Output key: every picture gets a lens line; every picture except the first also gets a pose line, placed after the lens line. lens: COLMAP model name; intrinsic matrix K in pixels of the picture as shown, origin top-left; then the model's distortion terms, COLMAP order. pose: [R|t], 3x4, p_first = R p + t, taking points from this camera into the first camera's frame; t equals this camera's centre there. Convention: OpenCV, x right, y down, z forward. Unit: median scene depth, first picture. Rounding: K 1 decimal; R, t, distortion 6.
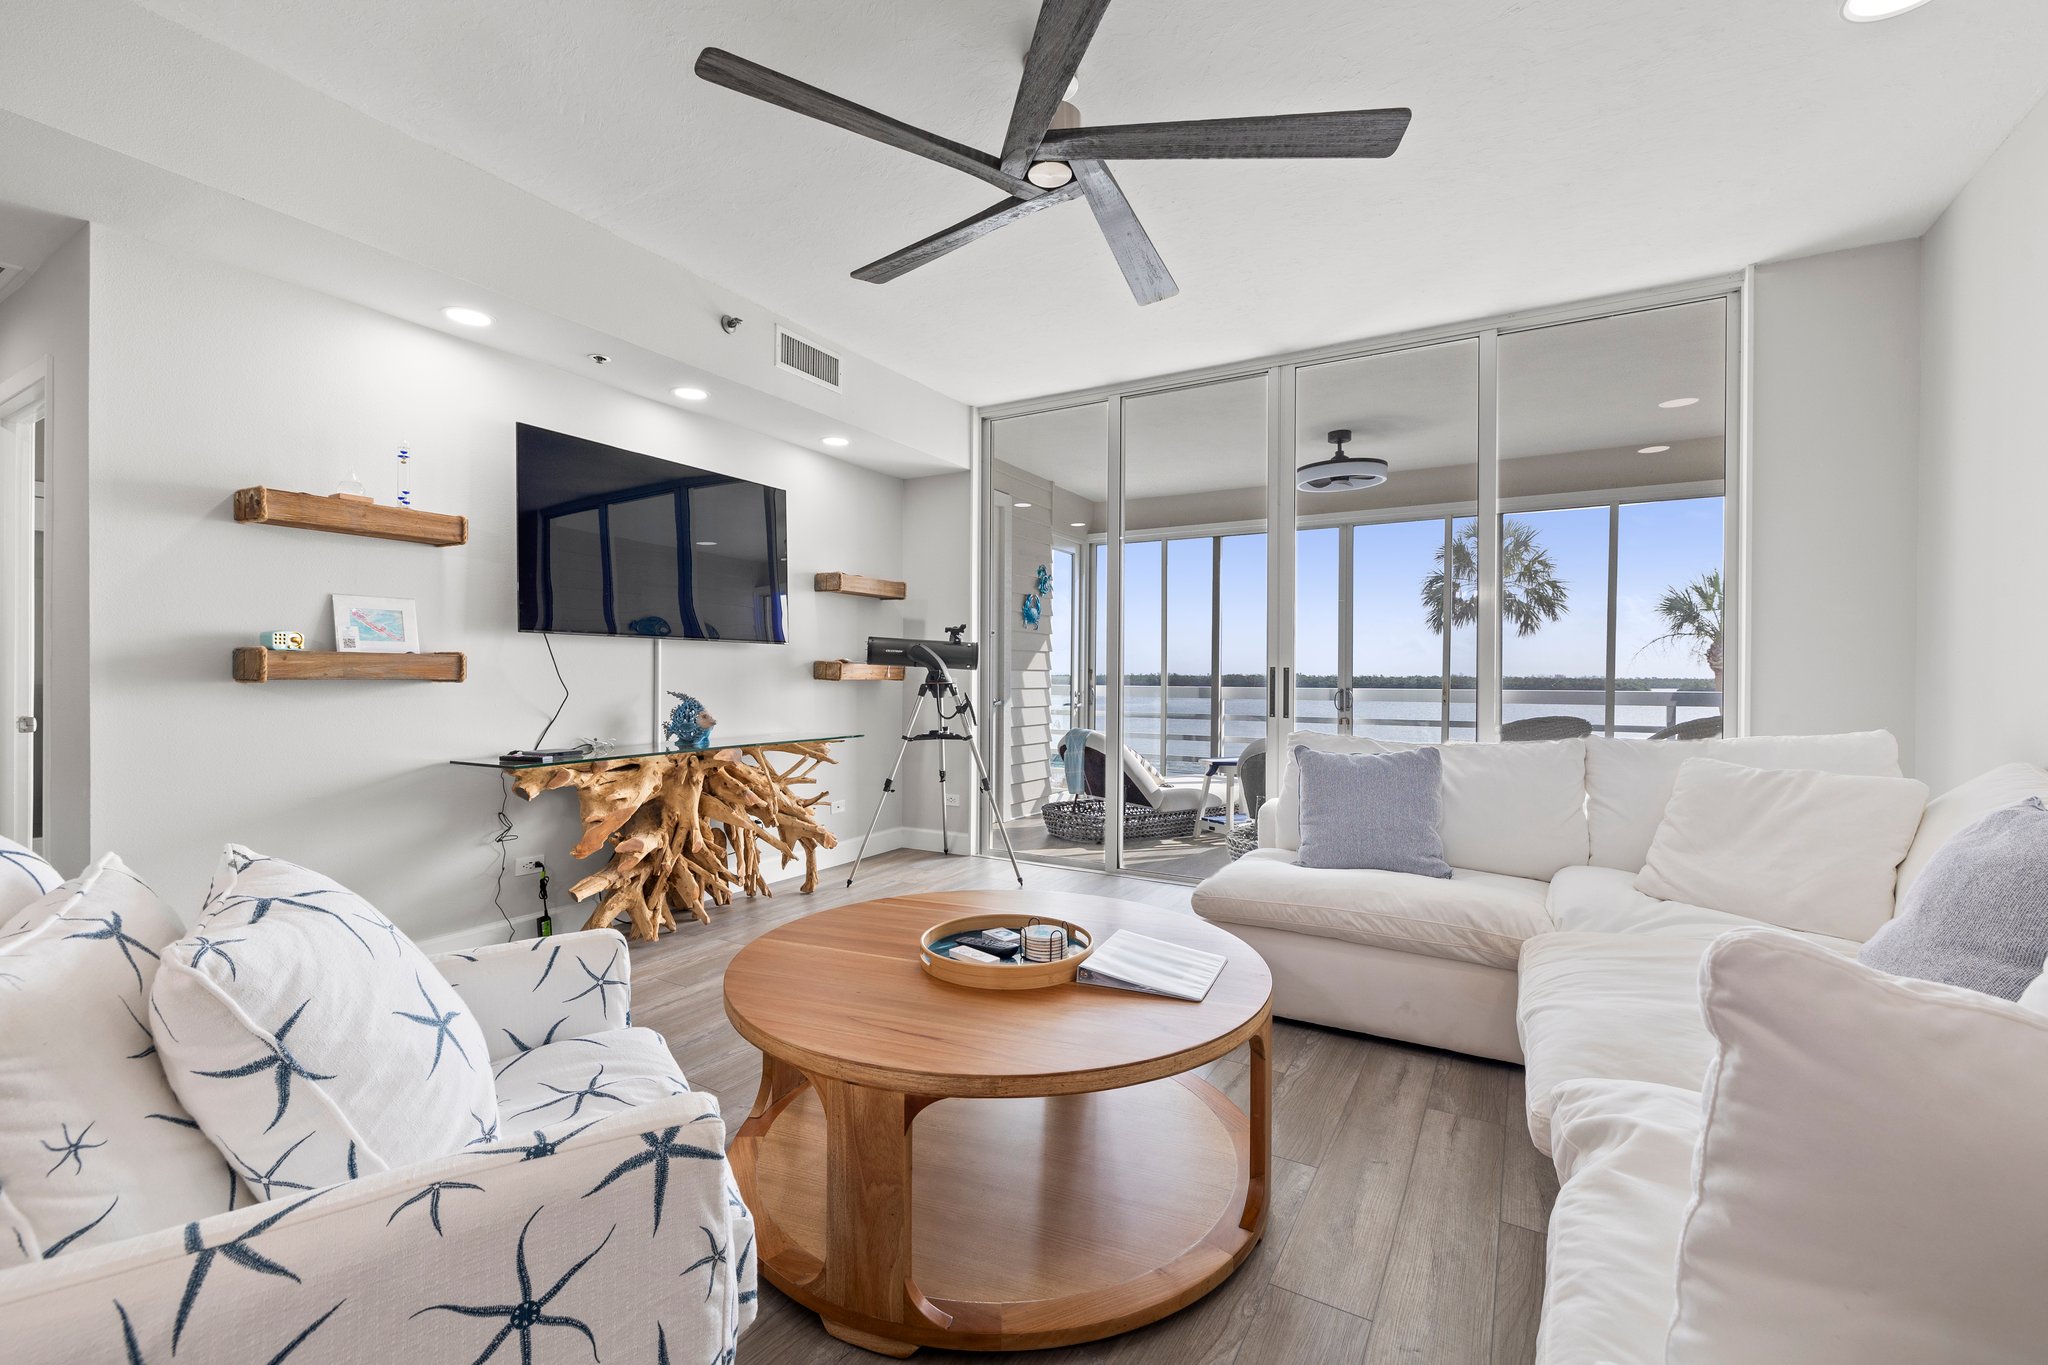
lens RADIAL K [[880.0, 0, 997.4], [0, 880.0, 683.8], [0, 0, 1]] dist [-0.001027, -0.000088]
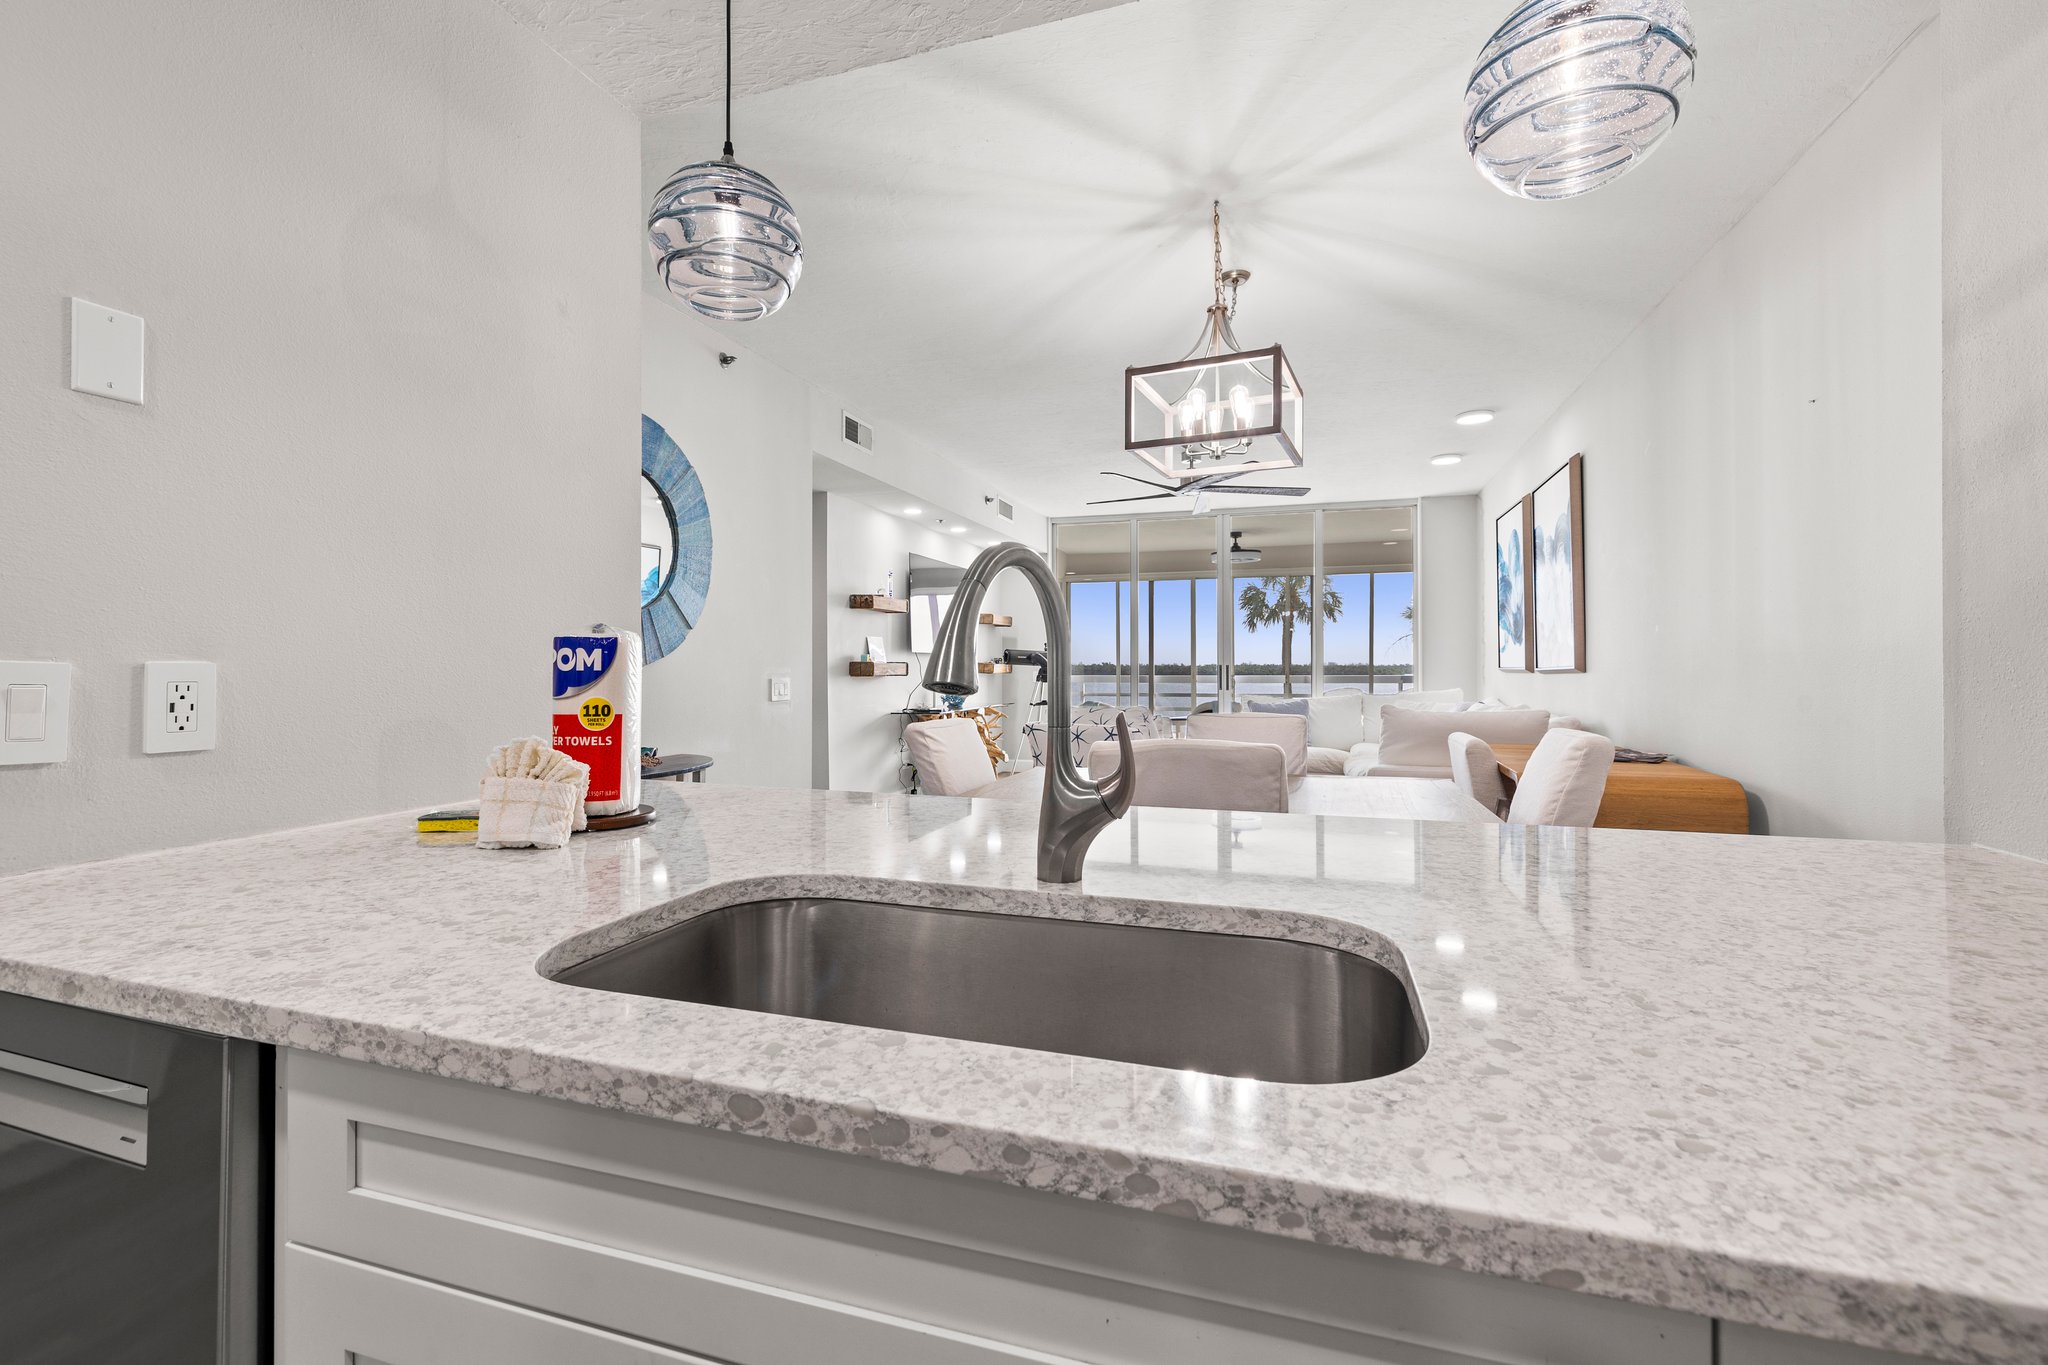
lens RADIAL K [[895.6, 0, 1015.4], [0, 895.6, 661.5], [0, 0, 1]] dist [-0.000026, 0.000081]
pose [[0.974011, -0.005717, 0.226428, -0.461726], [0.008814, 0.999881, -0.012670, -0.004303], [-0.226329, 0.014337, 0.973945, -0.669944]]
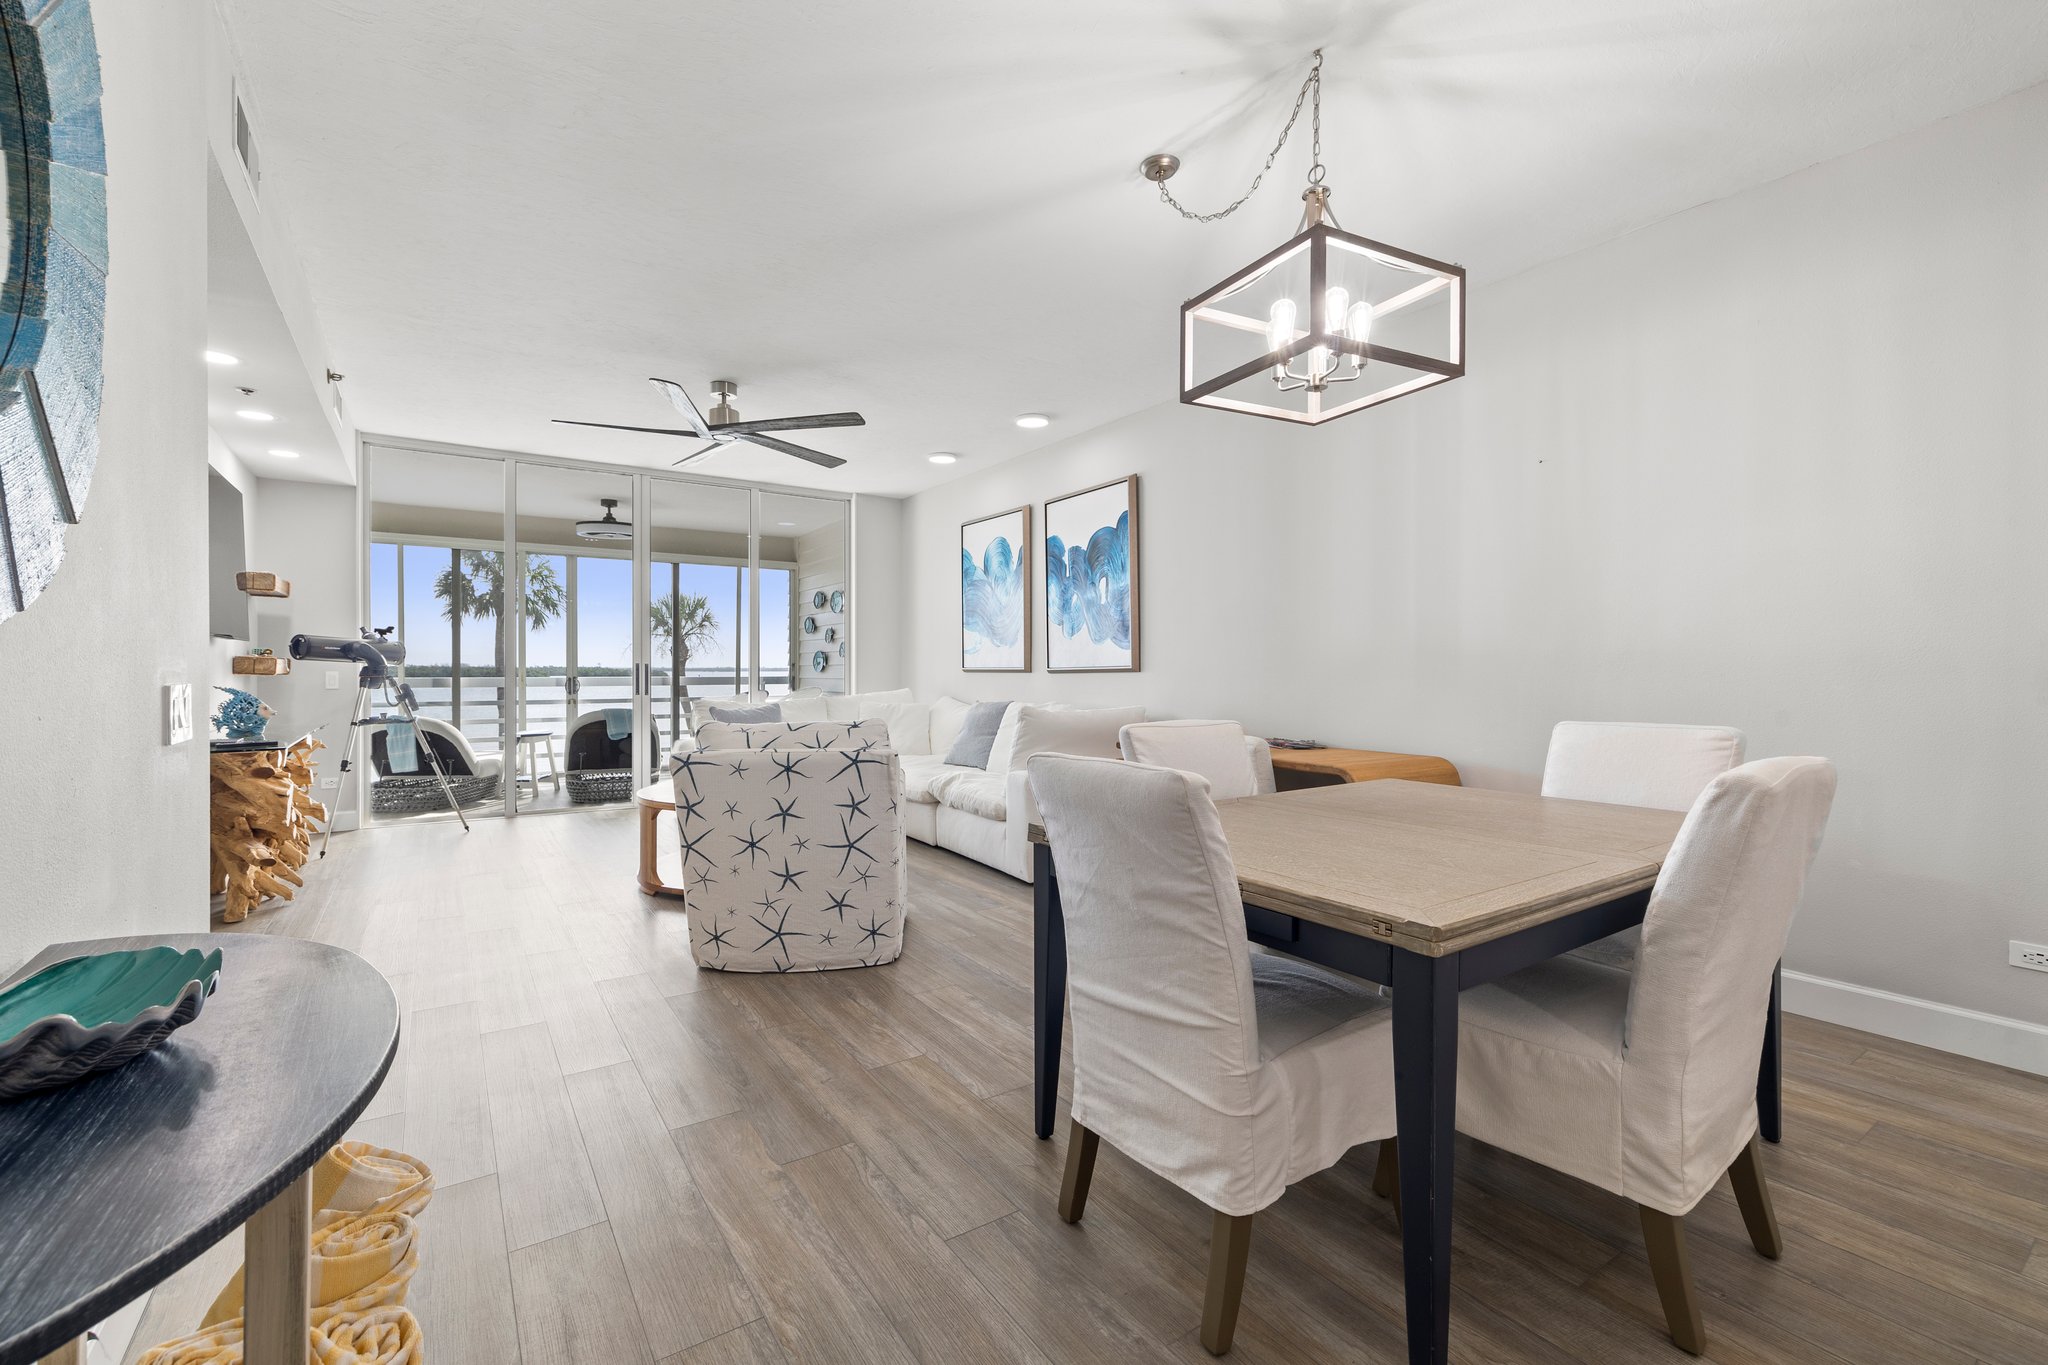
lens RADIAL K [[895.6, 0, 1015.4], [0, 895.6, 661.5], [0, 0, 1]] dist [-0.000026, 0.000081]
pose [[0.429132, 0.003680, 0.903234, -0.656940], [0.007021, 0.999948, -0.007410, -0.004652], [-0.903215, 0.009521, 0.429083, -0.234709]]
